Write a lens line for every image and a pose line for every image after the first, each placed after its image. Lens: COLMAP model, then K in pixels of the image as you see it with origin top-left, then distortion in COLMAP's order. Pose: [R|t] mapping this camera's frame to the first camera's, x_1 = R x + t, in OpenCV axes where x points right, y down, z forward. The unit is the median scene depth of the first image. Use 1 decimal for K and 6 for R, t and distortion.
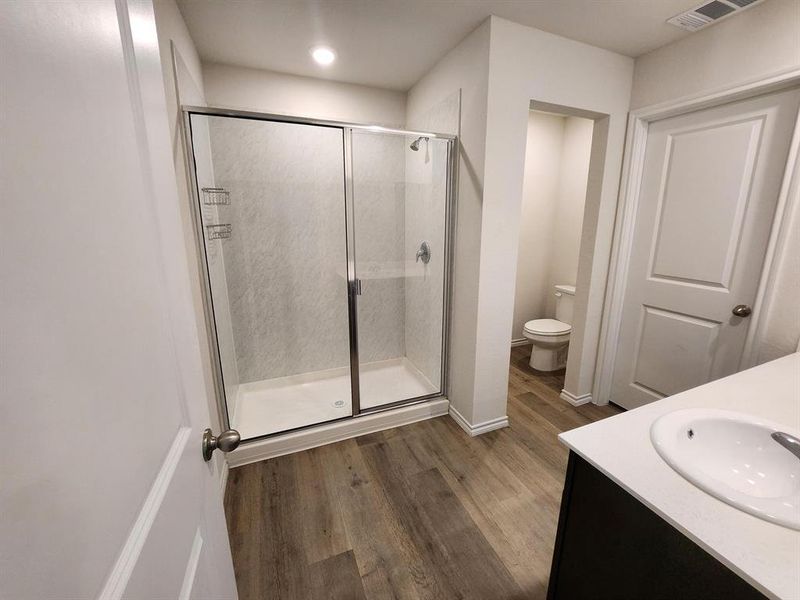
lens RADIAL K [[320.1, 0, 400.6], [0, 320.1, 284.8], [0, 0, 1]] dist [-0.000740, 0.000123]
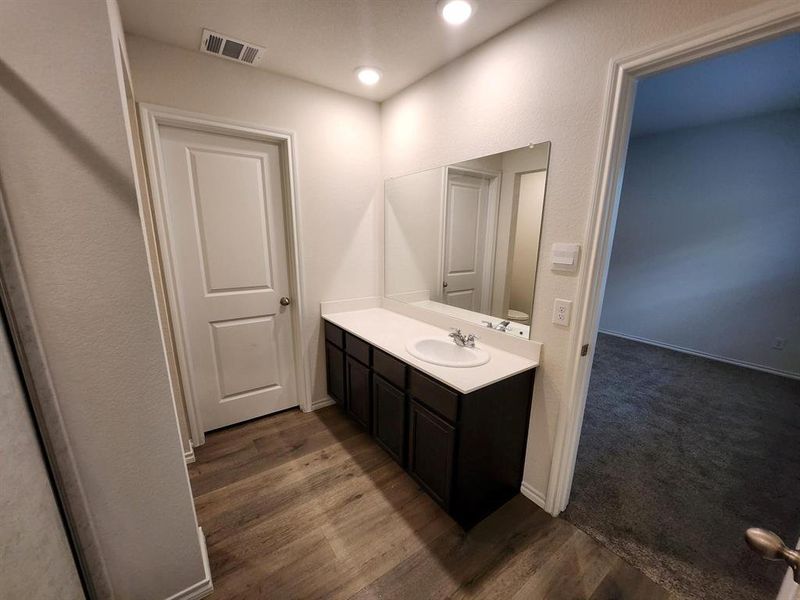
lens RADIAL K [[318.5, 0, 399.8], [0, 318.5, 313.2], [0, 0, 1]] dist [-0.027175, 0.000042]
pose [[-0.231092, -0.237218, 0.943570, -0.324483], [0.182565, 0.942022, 0.281541, -0.147592], [-0.955650, 0.237324, -0.174386, 0.681176]]
